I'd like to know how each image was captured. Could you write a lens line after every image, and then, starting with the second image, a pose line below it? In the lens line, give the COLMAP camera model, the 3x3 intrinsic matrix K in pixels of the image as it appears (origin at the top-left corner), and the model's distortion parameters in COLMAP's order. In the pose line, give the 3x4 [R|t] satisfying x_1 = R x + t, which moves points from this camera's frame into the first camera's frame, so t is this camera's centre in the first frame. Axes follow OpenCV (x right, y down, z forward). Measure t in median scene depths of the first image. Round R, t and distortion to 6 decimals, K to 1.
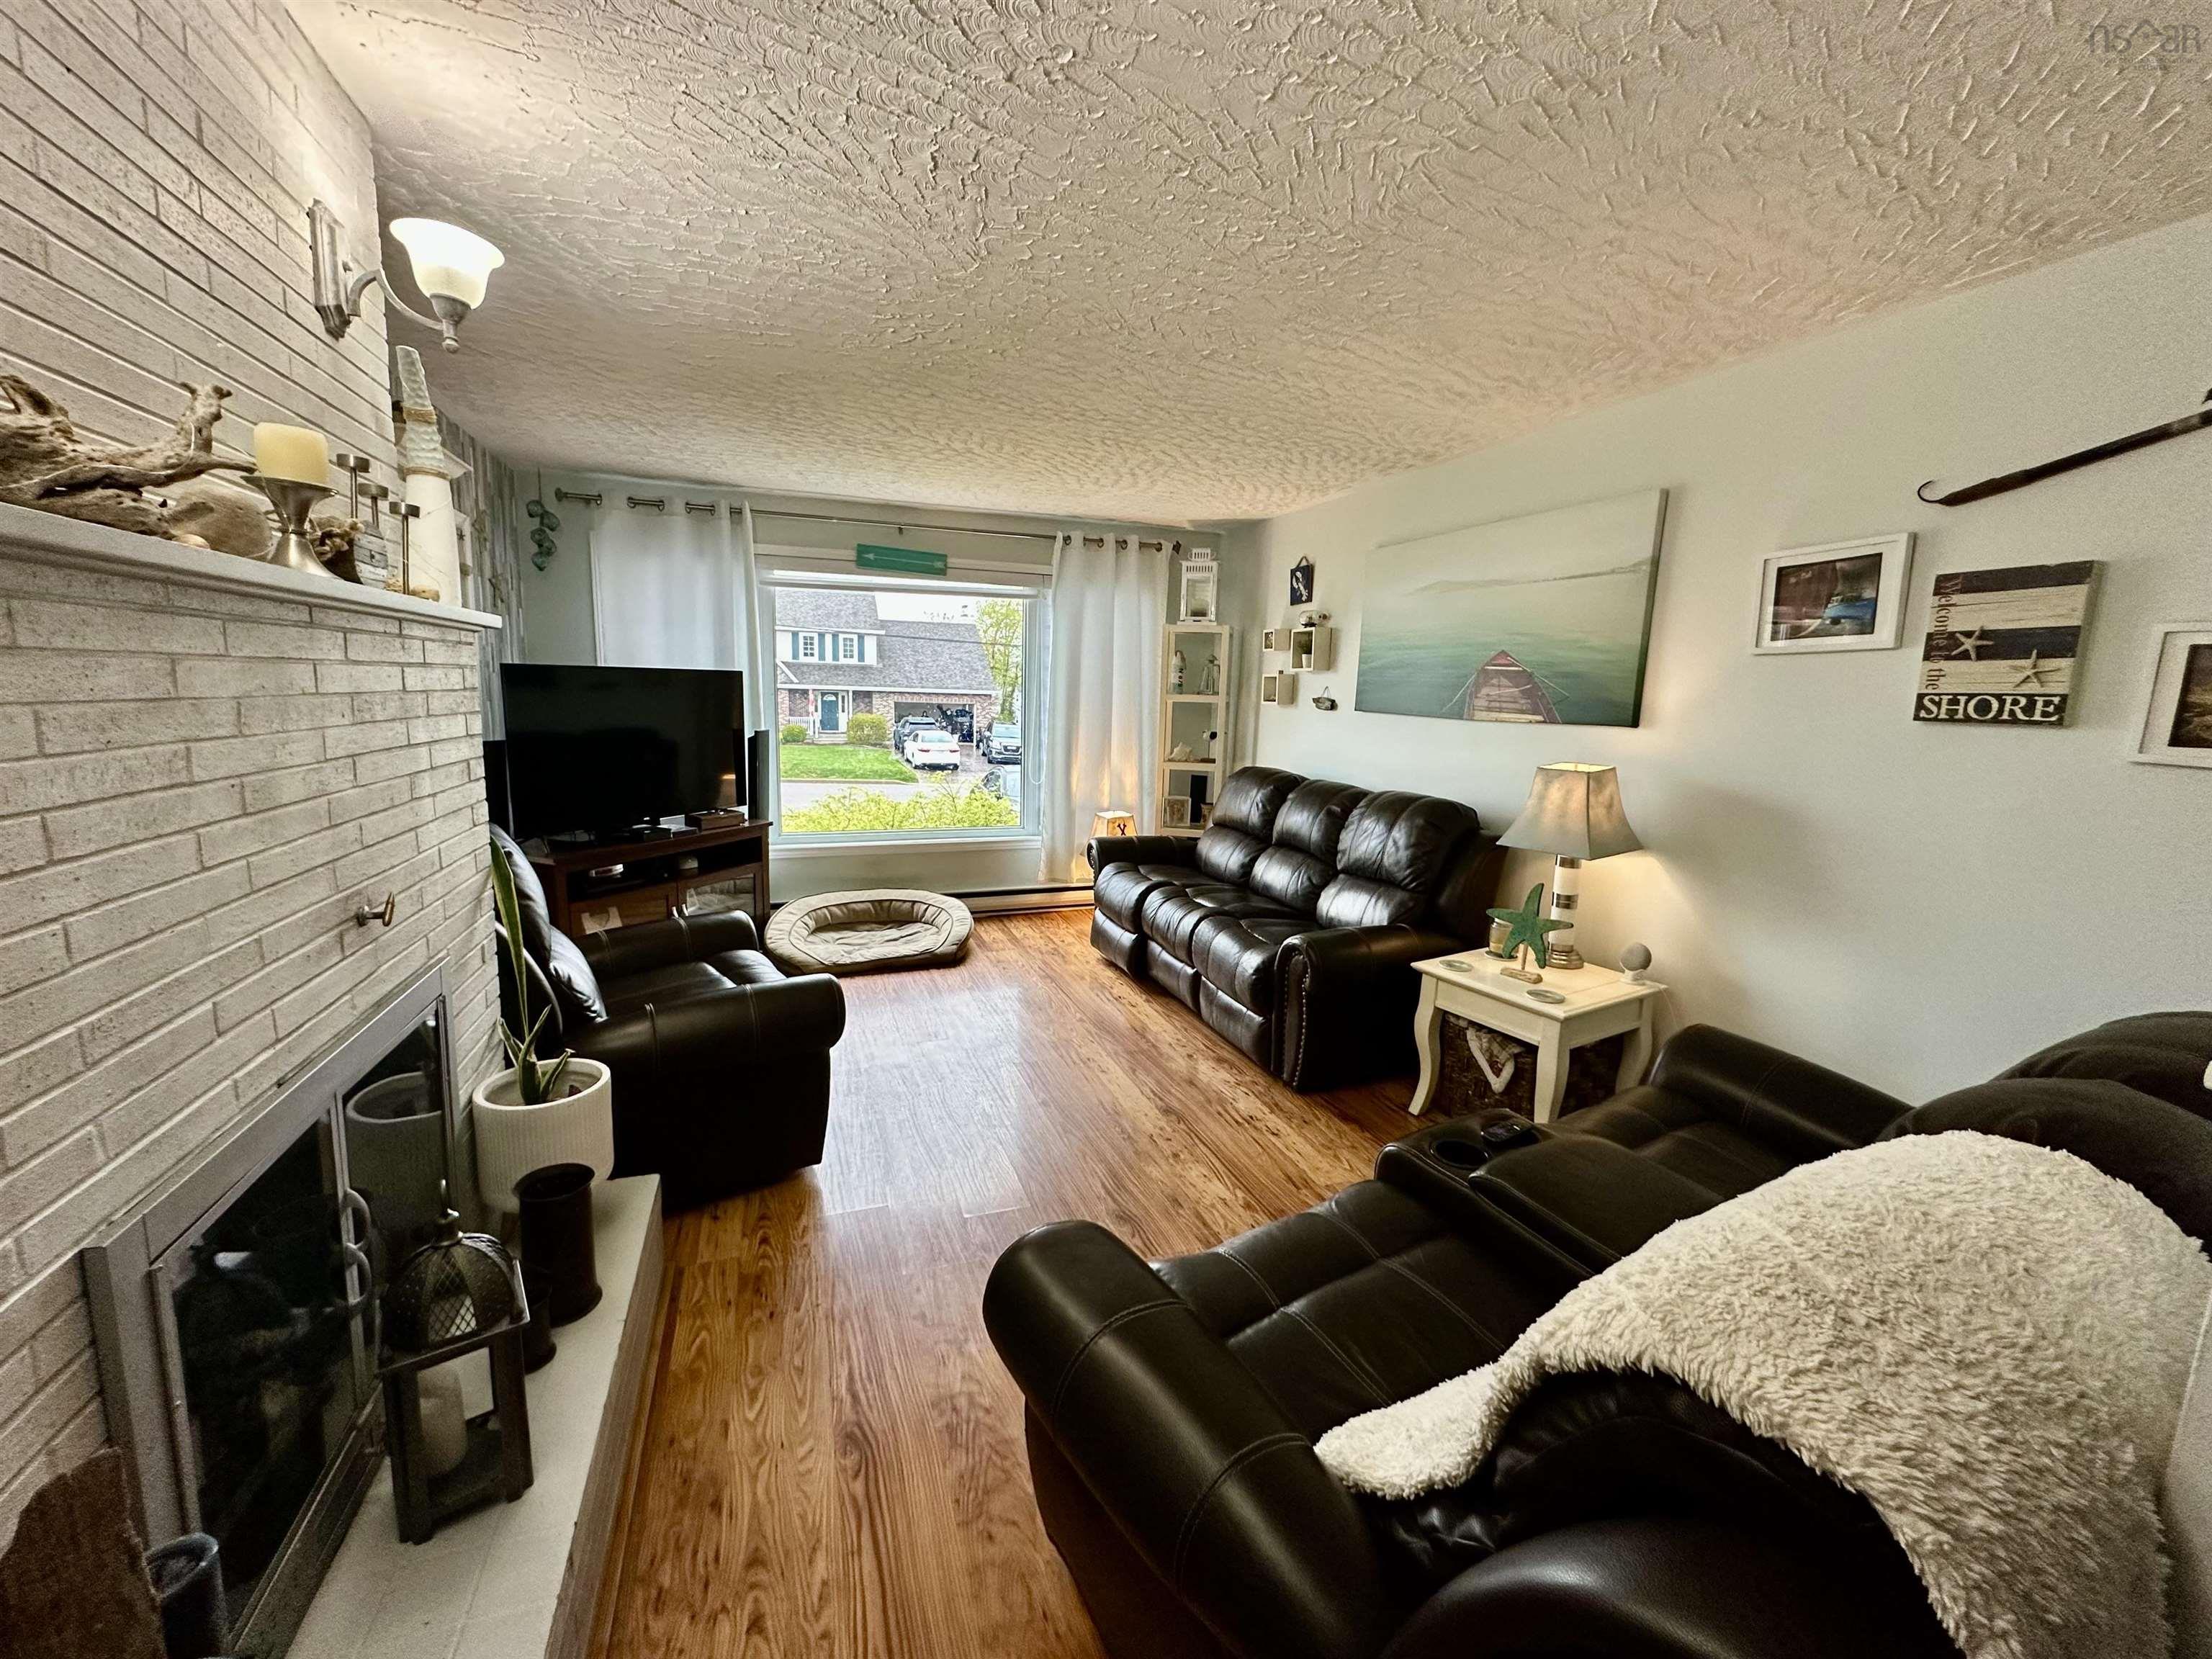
lens RADIAL K [[886.8, 0, 1106.0], [0, 886.8, 829.5], [0, 0, 1]] dist [0.000648, 0.000221]
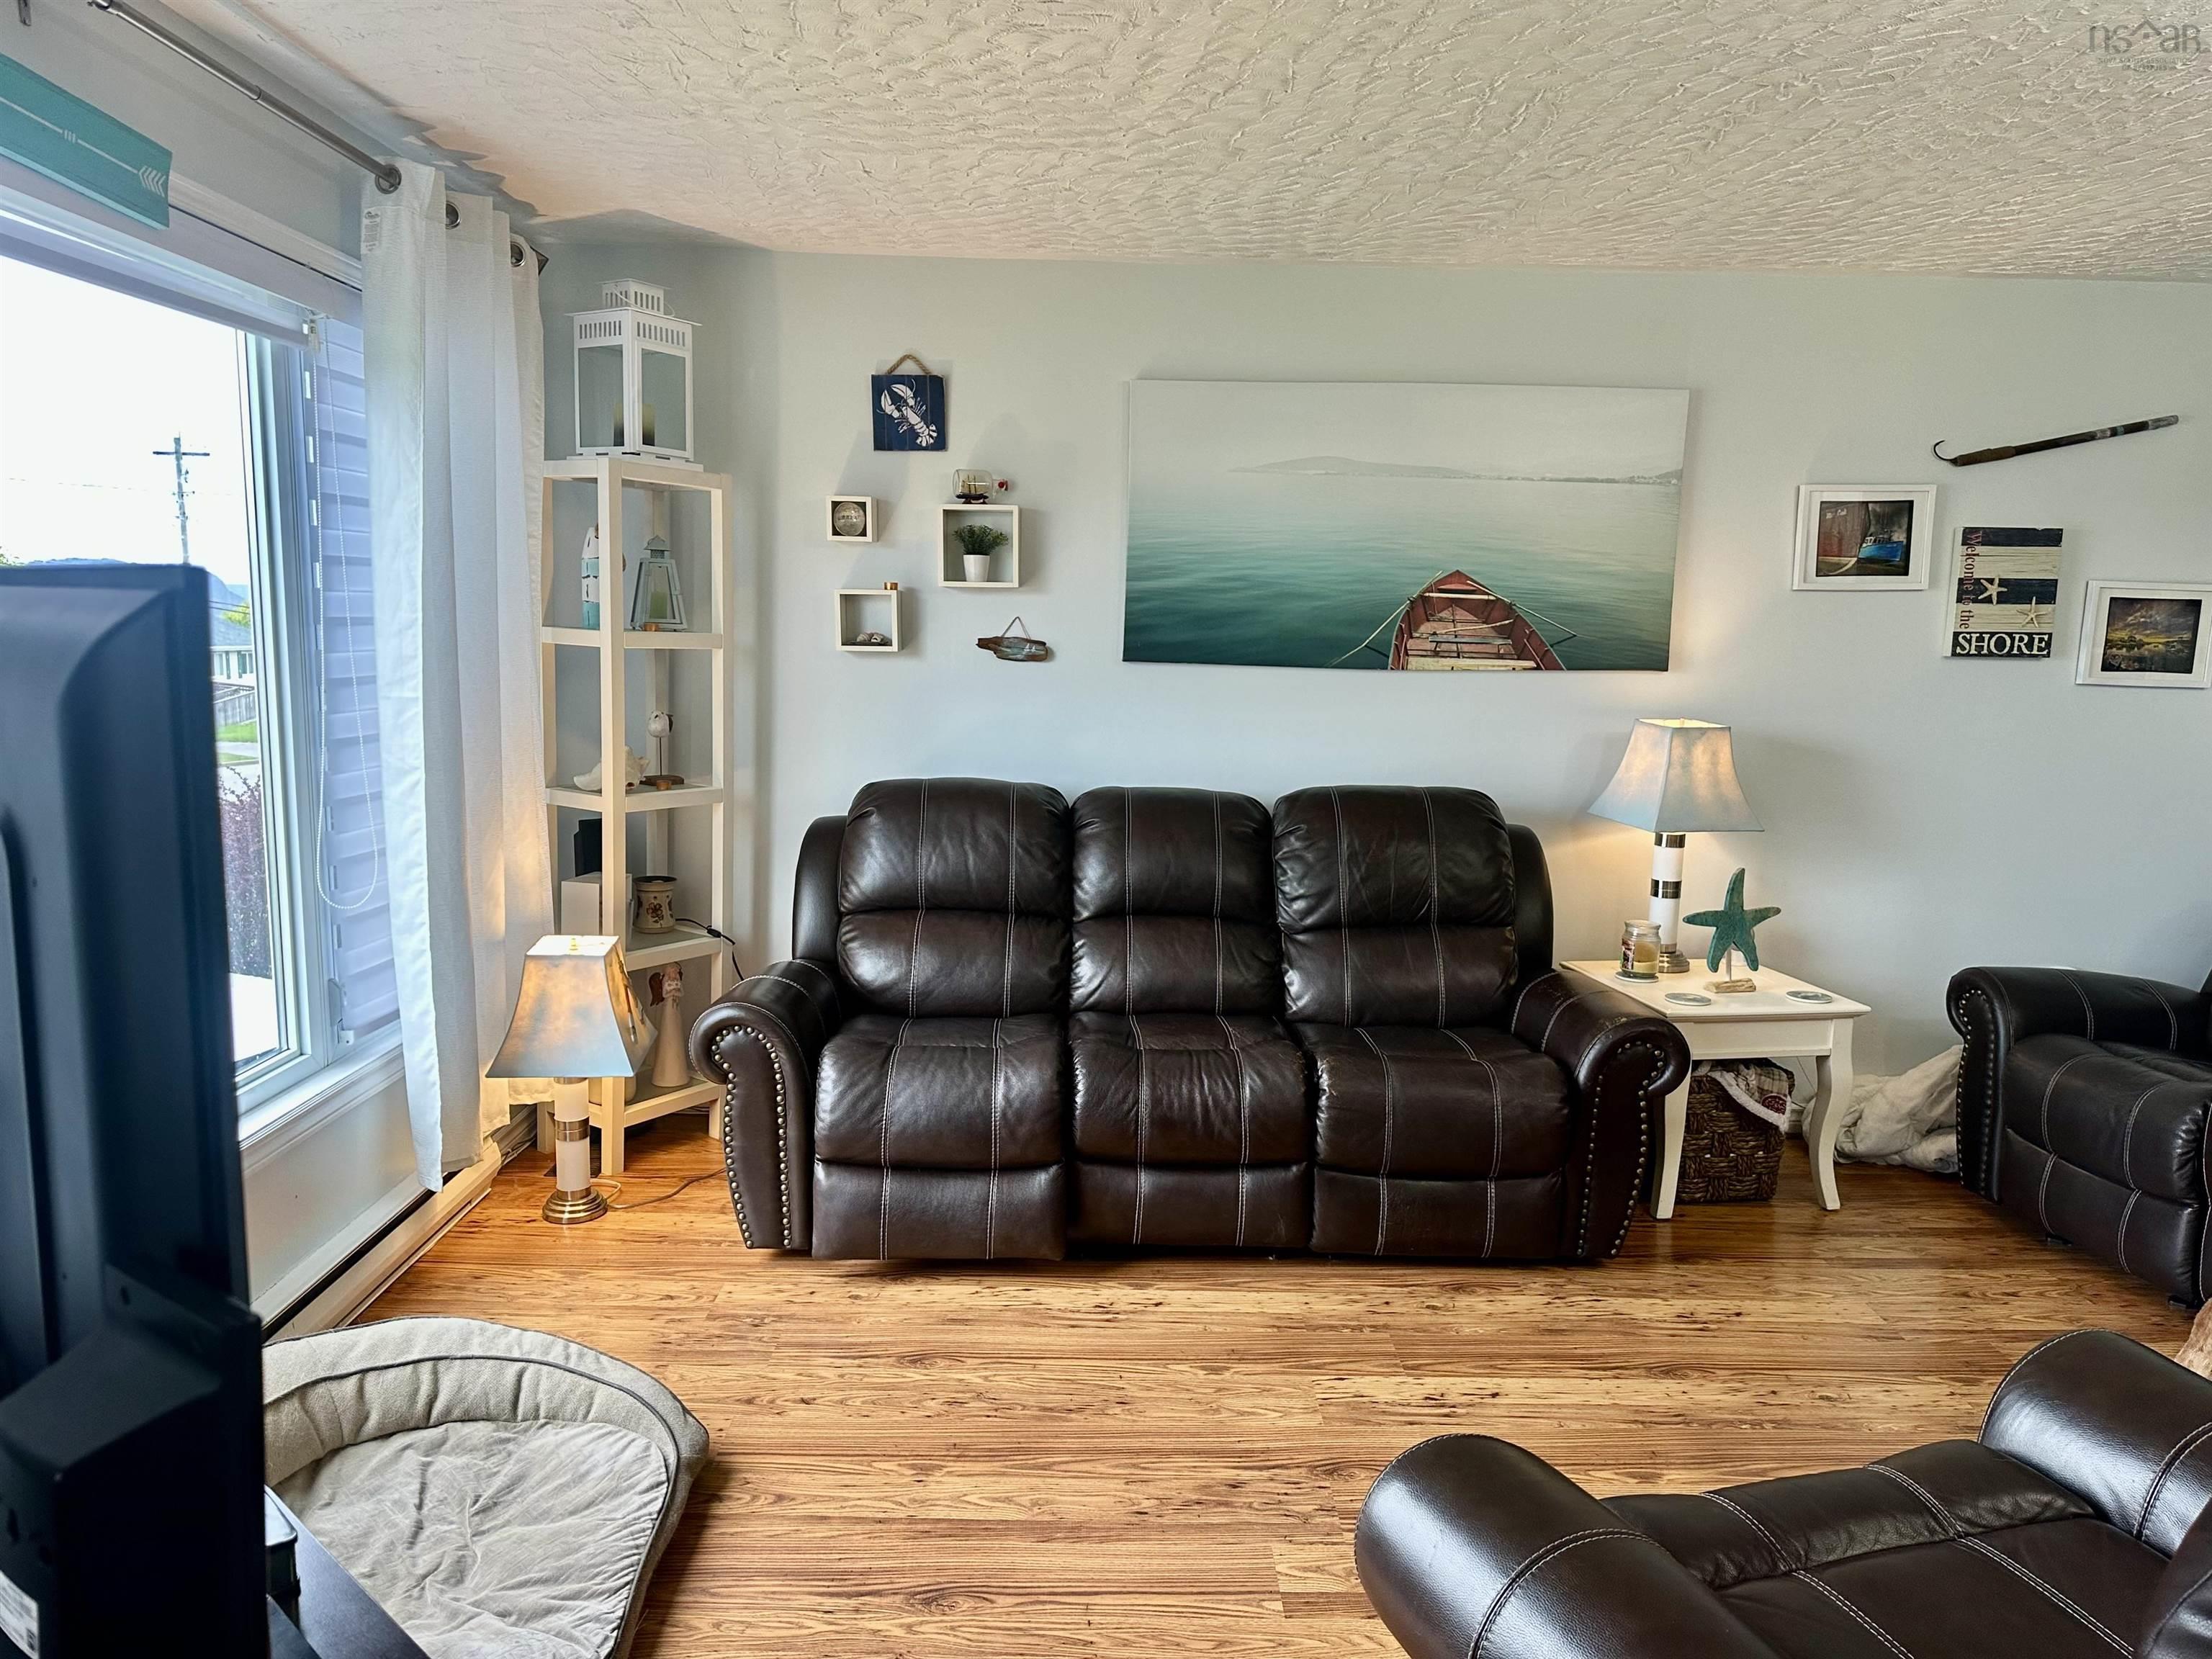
lens RADIAL K [[1532.7, 0, 1108.9], [0, 1532.7, 883.2], [0, 0, 1]] dist [0.004021, -0.002201]
pose [[0.328841, -0.164687, 0.929915, -0.992477], [0.141198, 0.982183, 0.124013, -0.179335], [-0.933770, 0.090521, 0.346236, 1.043433]]
